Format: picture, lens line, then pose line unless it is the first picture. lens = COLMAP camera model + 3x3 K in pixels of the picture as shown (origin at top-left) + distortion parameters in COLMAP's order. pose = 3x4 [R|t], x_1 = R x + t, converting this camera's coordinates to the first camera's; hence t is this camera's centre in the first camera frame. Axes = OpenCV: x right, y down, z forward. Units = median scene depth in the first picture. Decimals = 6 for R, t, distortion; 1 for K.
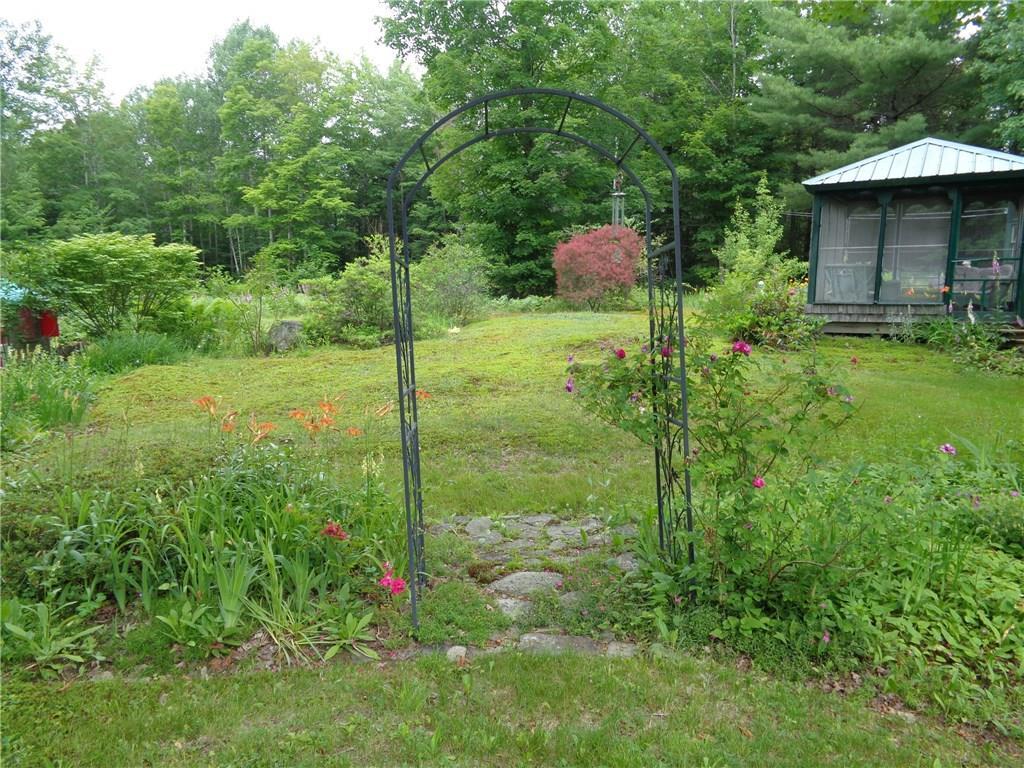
lens RADIAL K [[778.4, 0, 511.2], [0, 778.4, 383.8], [0, 0, 1]] dist [0.011583, 0.000864]
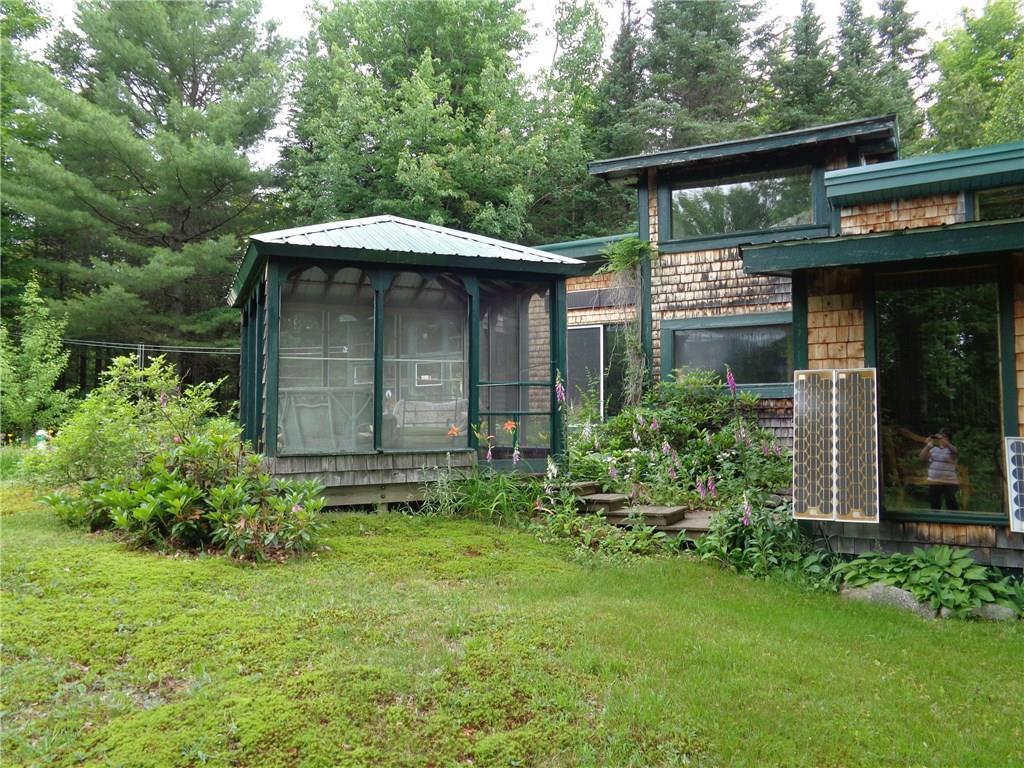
lens RADIAL K [[778.4, 0, 510.3], [0, 778.4, 386.6], [0, 0, 1]] dist [0.011583, 0.000864]
pose [[0.594807, 0.037385, 0.802999, 0.047950], [0.119818, 0.983636, -0.134548, -0.058888], [-0.794889, 0.176244, 0.580594, 0.554086]]
